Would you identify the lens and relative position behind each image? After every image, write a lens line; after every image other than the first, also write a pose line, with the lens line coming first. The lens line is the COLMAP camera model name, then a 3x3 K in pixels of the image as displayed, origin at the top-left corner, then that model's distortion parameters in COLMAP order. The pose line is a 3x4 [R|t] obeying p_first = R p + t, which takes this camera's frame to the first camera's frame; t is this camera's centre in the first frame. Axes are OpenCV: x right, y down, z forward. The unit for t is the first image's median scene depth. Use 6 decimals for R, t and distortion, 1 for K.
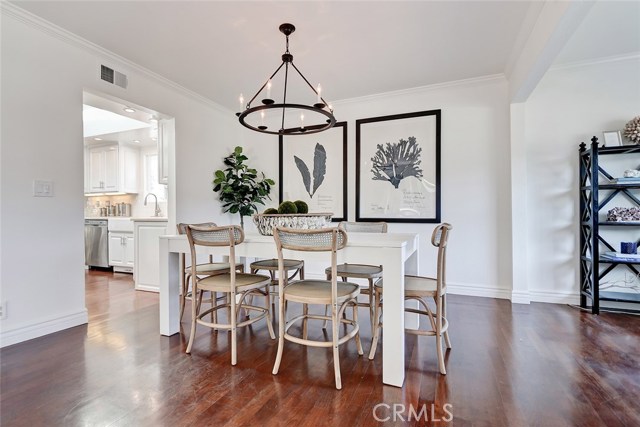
lens RADIAL K [[298.0, 0, 318.3], [0, 298.0, 211.6], [0, 0, 1]] dist [-0.002150, -0.000242]
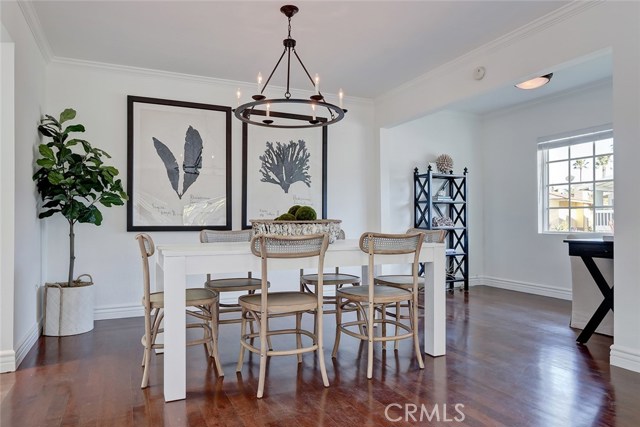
lens RADIAL K [[395.3, 0, 319.2], [0, 395.3, 216.9], [0, 0, 1]] dist [0.003455, 0.000981]
pose [[0.685957, 0.010438, 0.727567, -0.542119], [-0.009435, 0.999941, -0.005449, 0.001427], [-0.727581, -0.003127, 0.686015, 0.085256]]
